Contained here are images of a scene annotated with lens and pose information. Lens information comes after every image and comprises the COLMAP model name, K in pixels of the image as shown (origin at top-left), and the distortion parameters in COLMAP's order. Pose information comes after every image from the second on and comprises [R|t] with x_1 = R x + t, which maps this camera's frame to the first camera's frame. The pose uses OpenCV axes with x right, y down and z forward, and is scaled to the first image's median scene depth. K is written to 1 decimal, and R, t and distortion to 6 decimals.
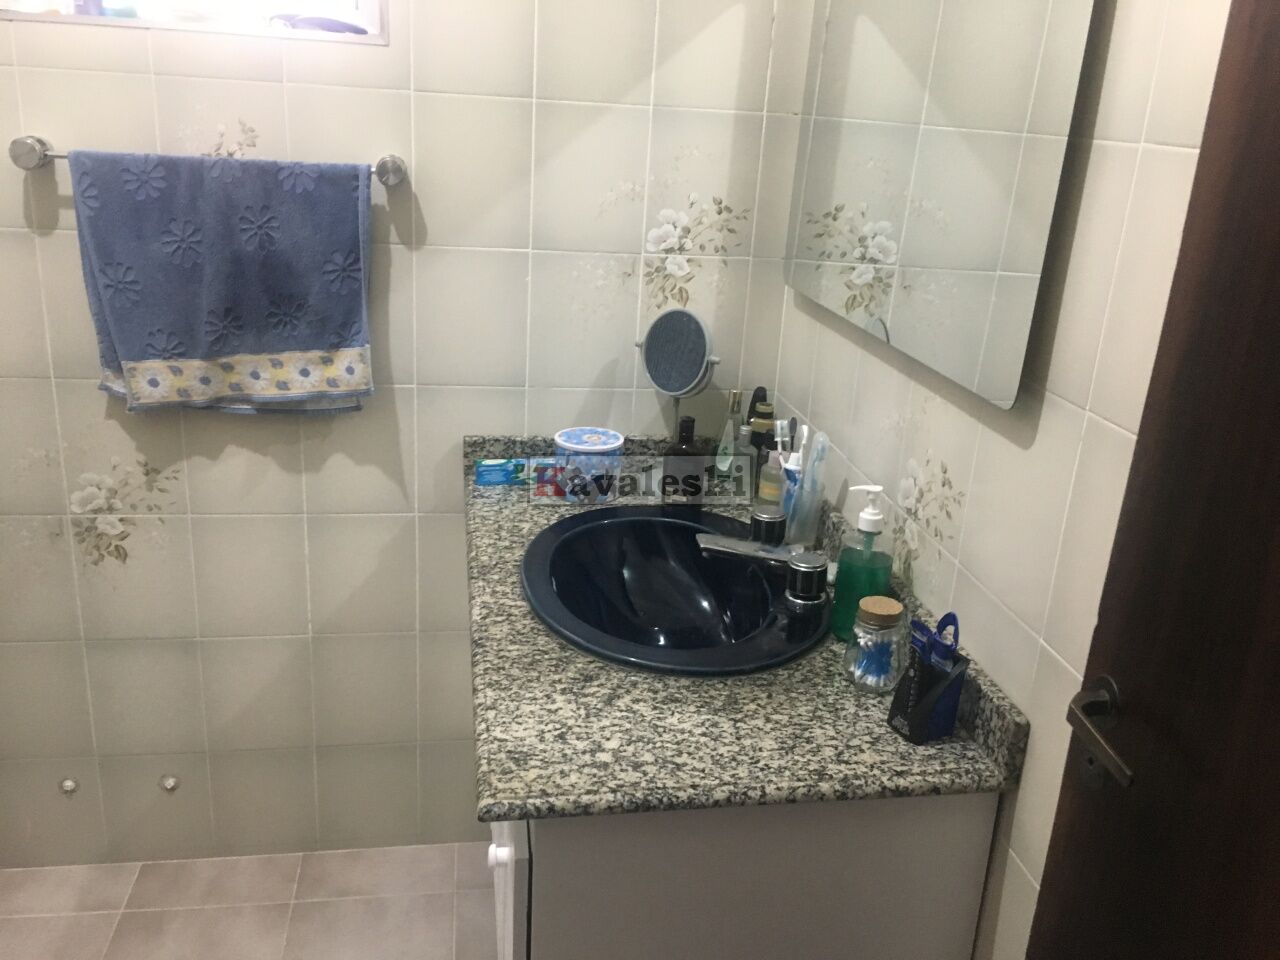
lens RADIAL K [[1096.5, 0, 634.2], [0, 1096.5, 475.0], [0, 0, 1]] dist [0.079113, -0.101239]
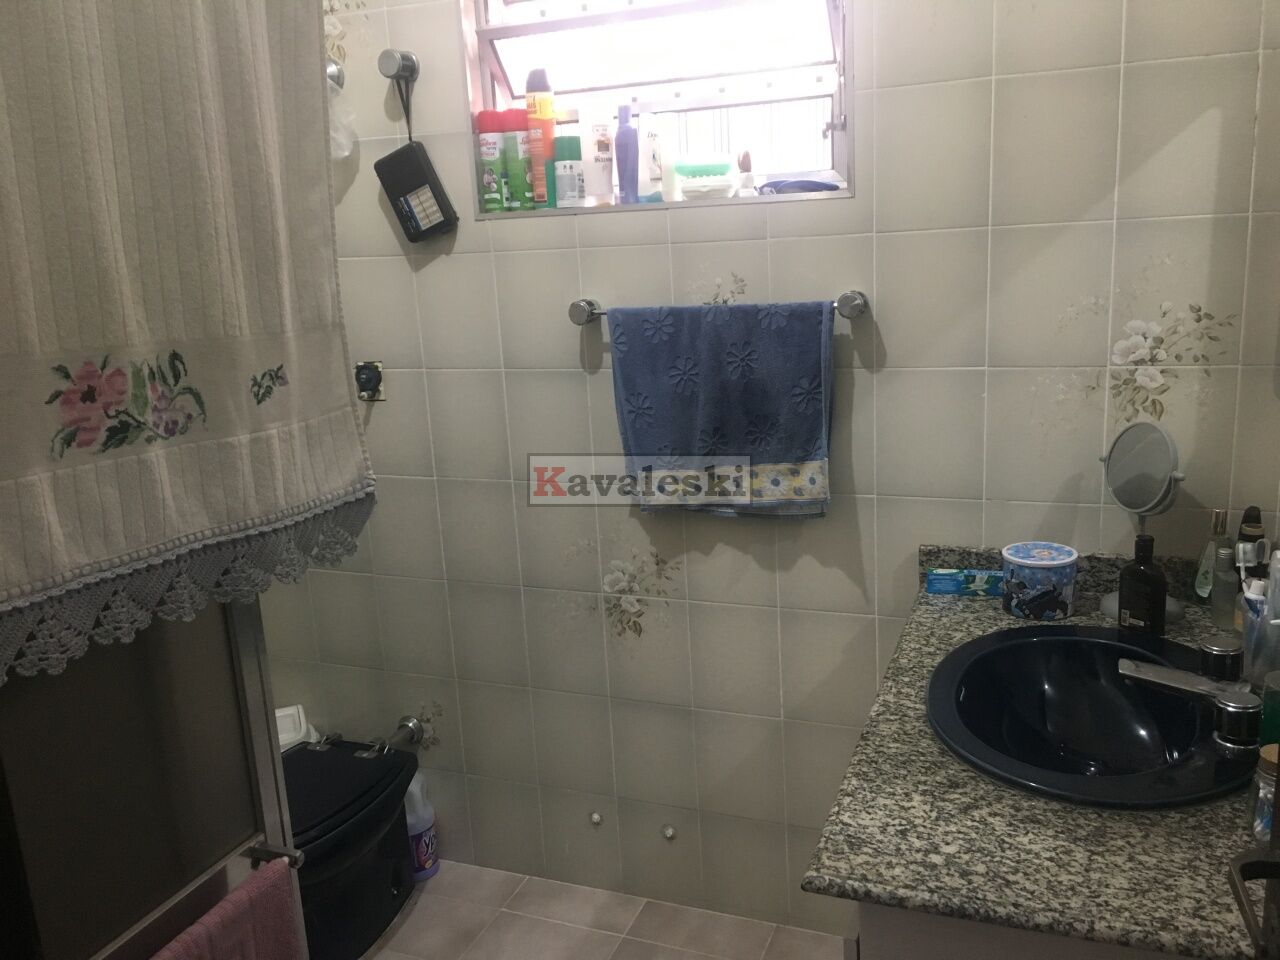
lens RADIAL K [[1096.5, 0, 634.2], [0, 1096.5, 475.0], [0, 0, 1]] dist [0.079113, -0.101239]
pose [[0.851399, 0.014258, -0.524325, 0.176852], [-0.065873, 0.994622, -0.079918, 0.000175], [0.520366, 0.102581, 0.847760, -0.041649]]
